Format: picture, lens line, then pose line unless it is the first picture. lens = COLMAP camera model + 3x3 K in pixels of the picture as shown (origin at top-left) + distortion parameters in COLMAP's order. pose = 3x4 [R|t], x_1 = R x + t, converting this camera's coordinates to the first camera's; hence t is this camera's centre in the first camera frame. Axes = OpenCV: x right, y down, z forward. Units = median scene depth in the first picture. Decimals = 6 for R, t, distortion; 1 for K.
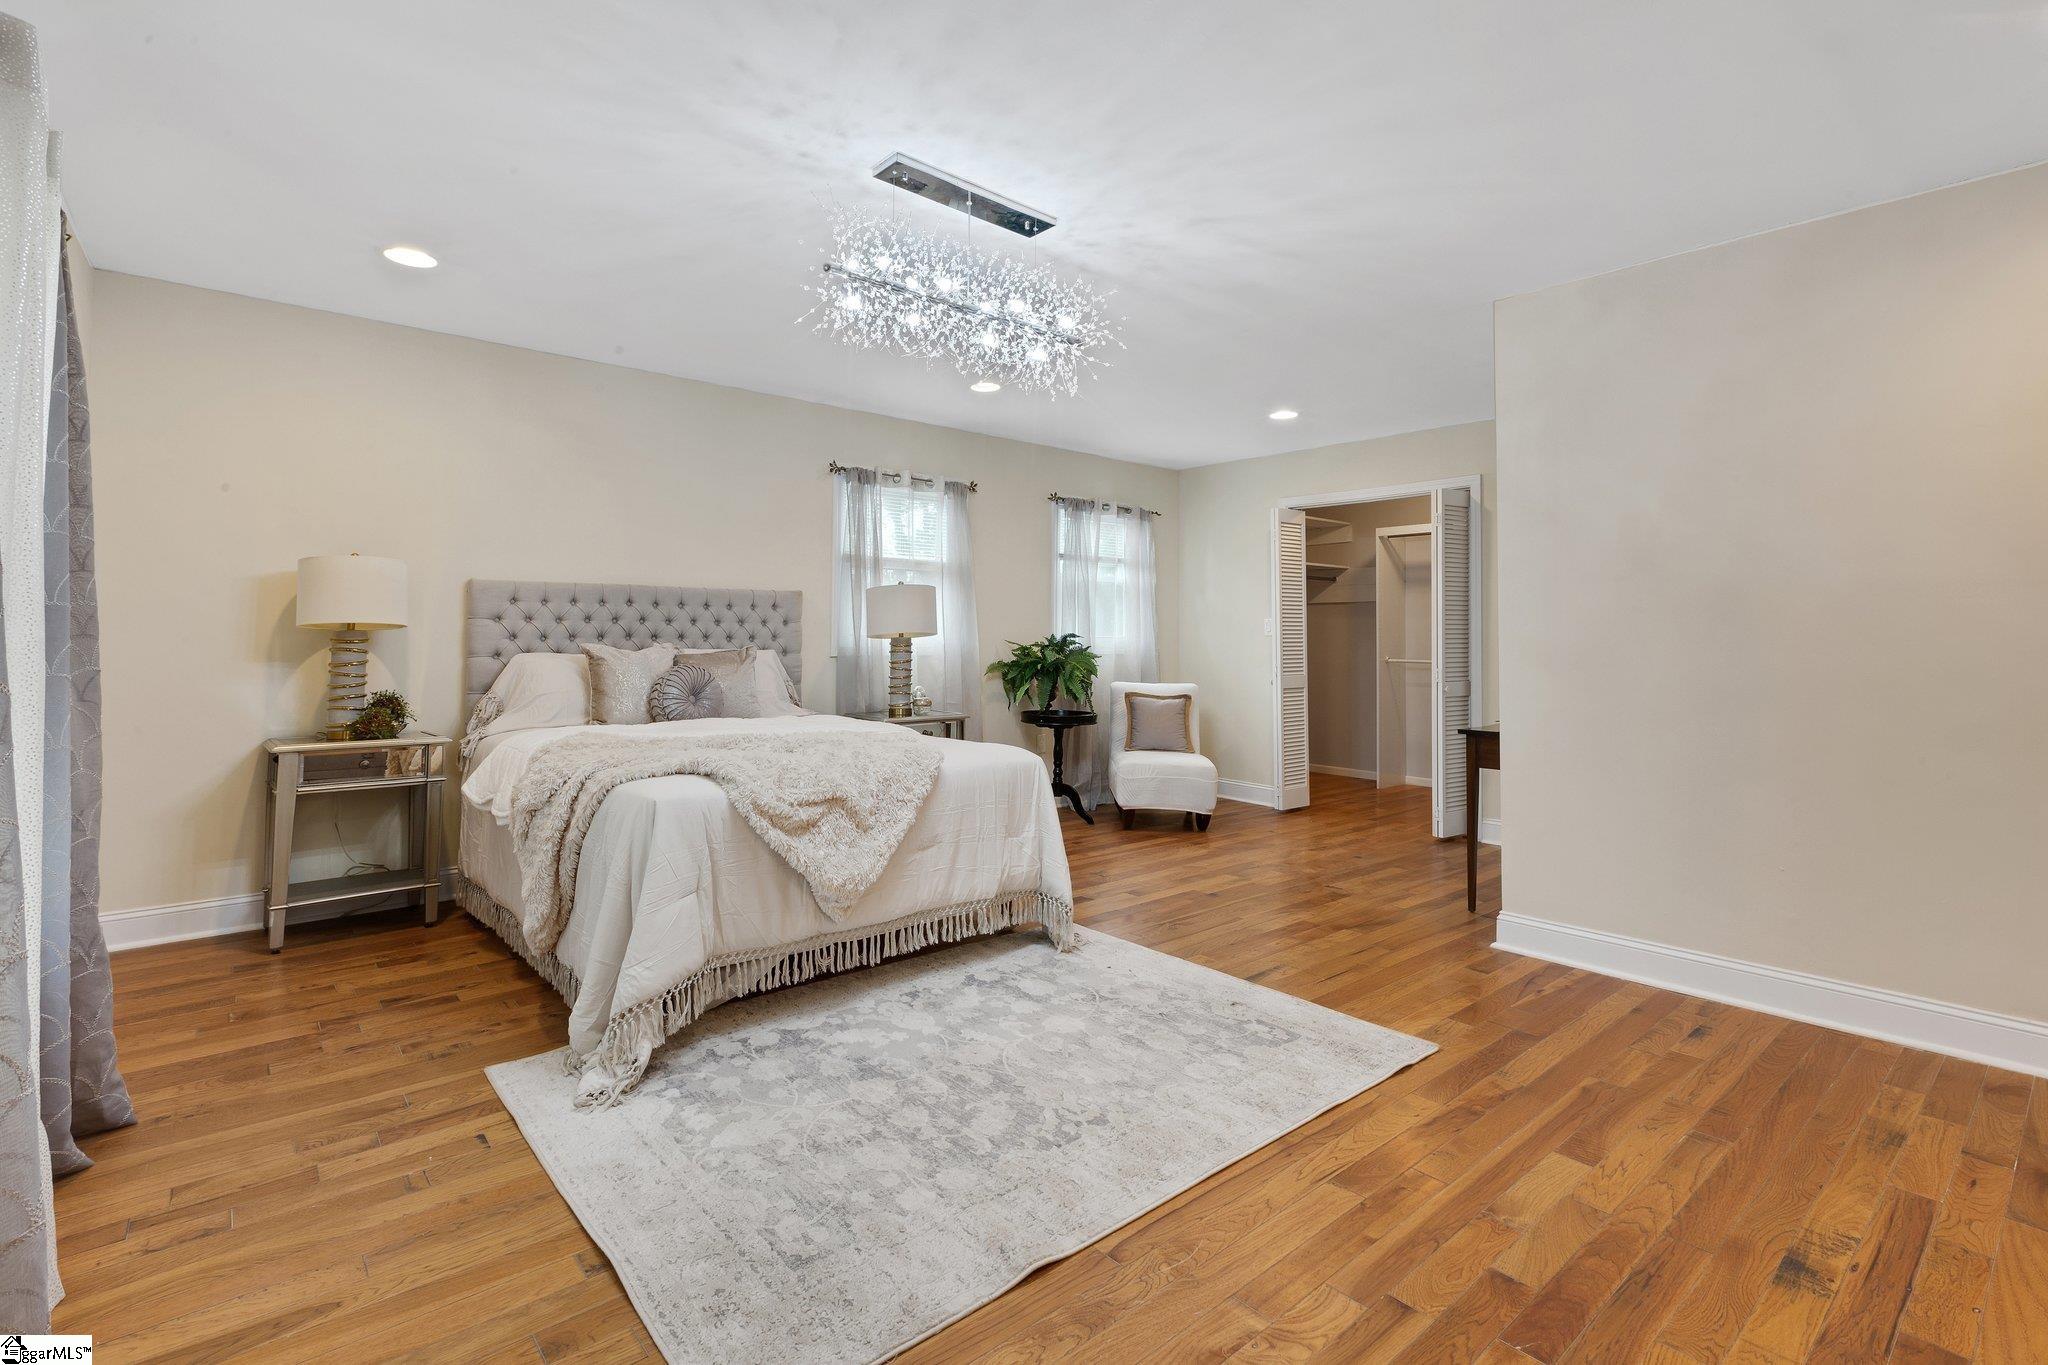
lens RADIAL K [[918.1, 0, 1031.1], [0, 918.1, 619.5], [0, 0, 1]] dist [0.002565, -0.000167]
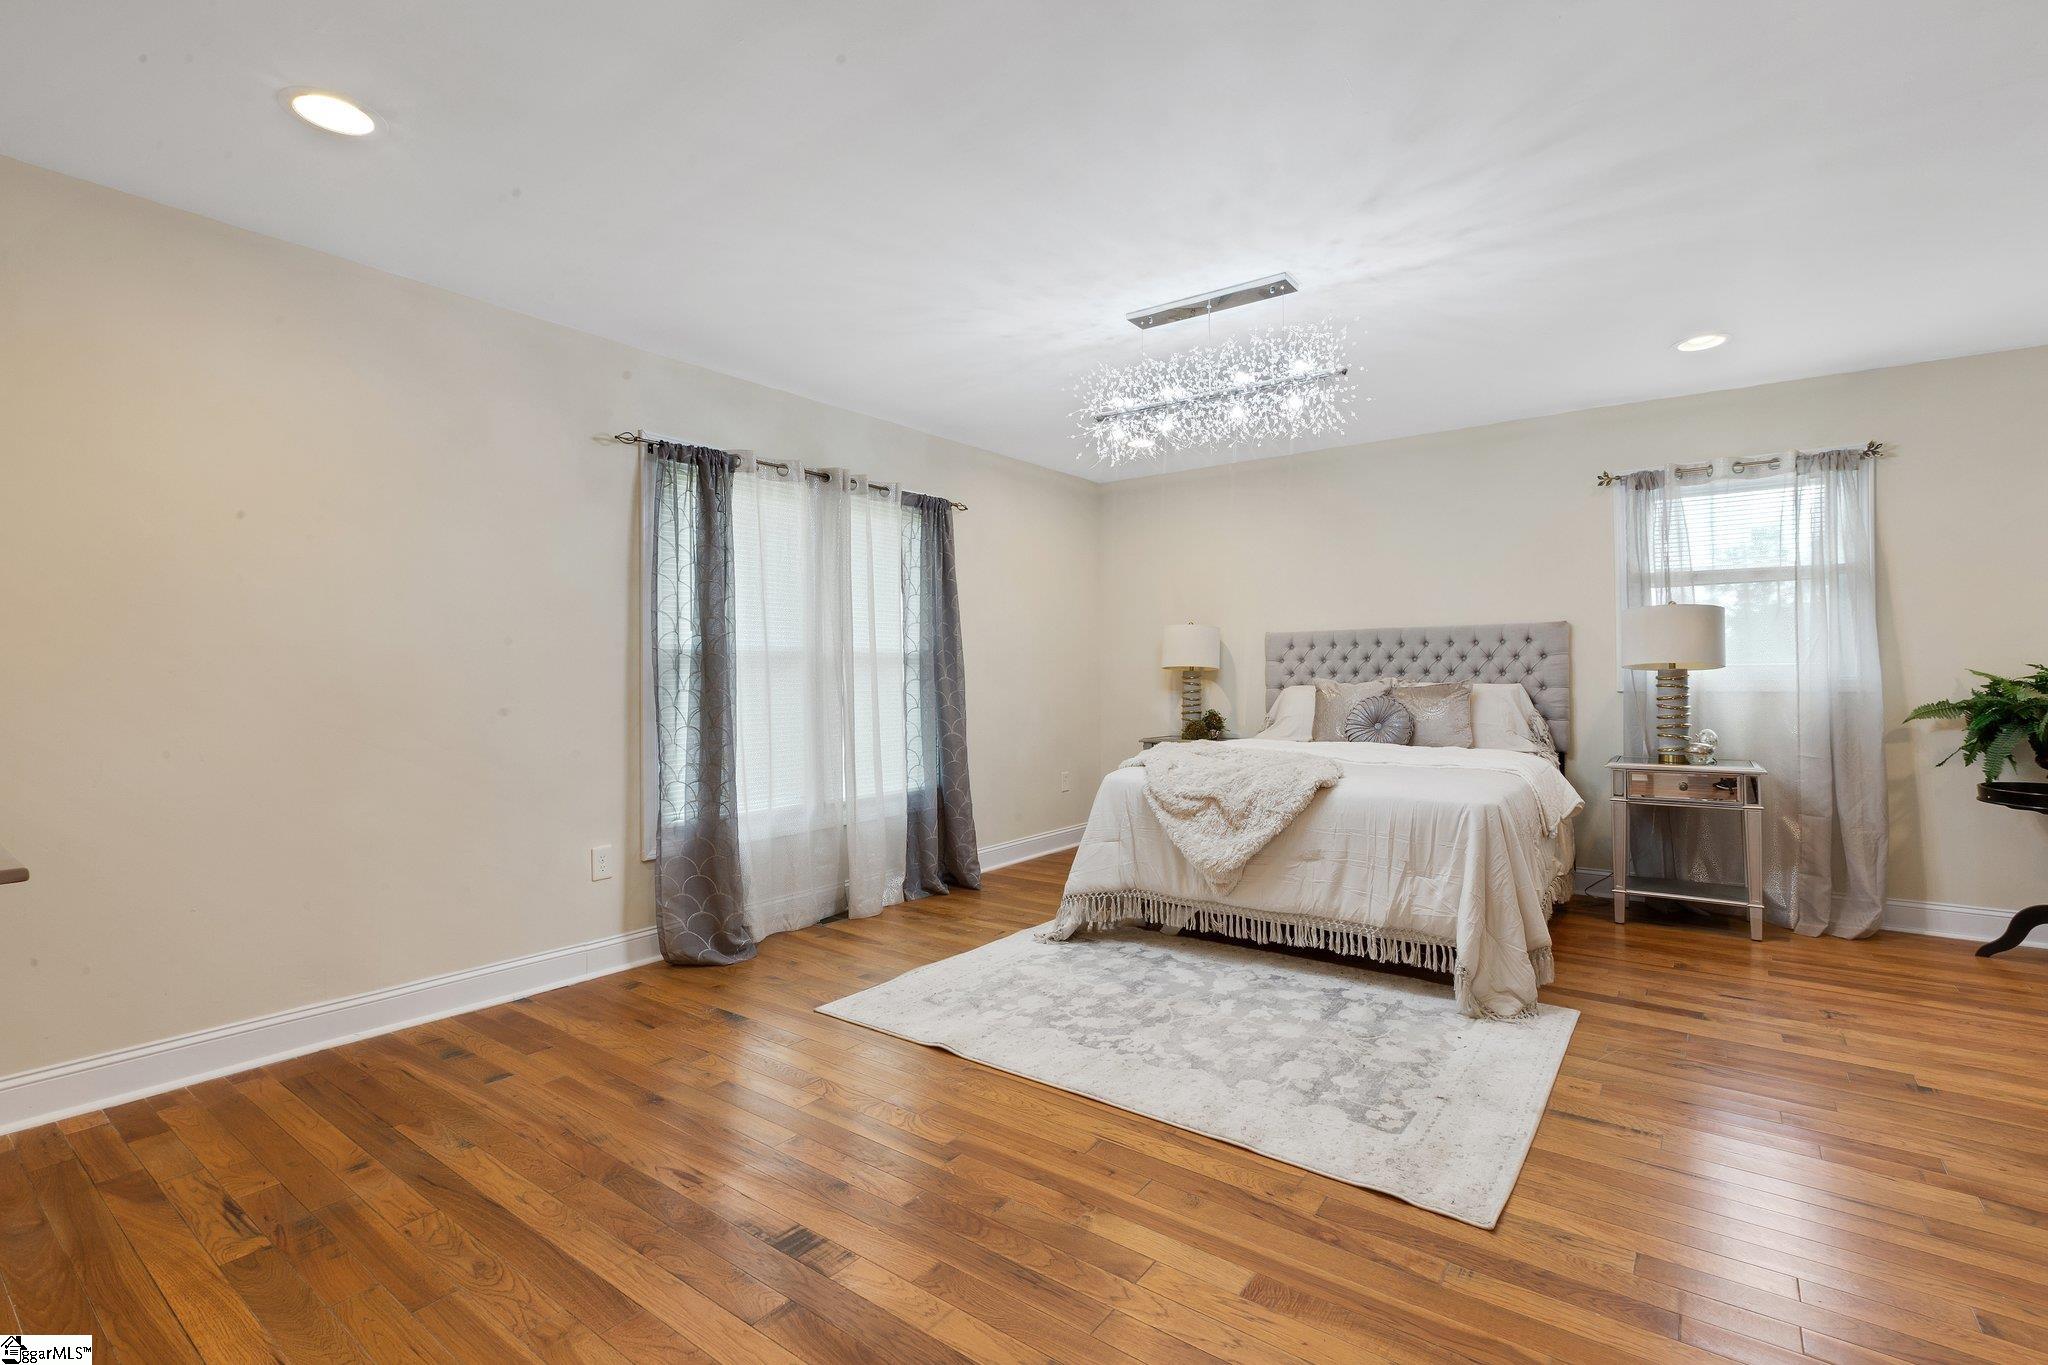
lens RADIAL K [[918.1, 0, 1026.9], [0, 918.1, 684.5], [0, 0, 1]] dist [0.002565, -0.000167]
pose [[0.244774, 0.000541, -0.969580, 0.934425], [0.029103, 0.999545, 0.007905, 0.018035], [0.969143, -0.030152, 0.244647, 0.424189]]
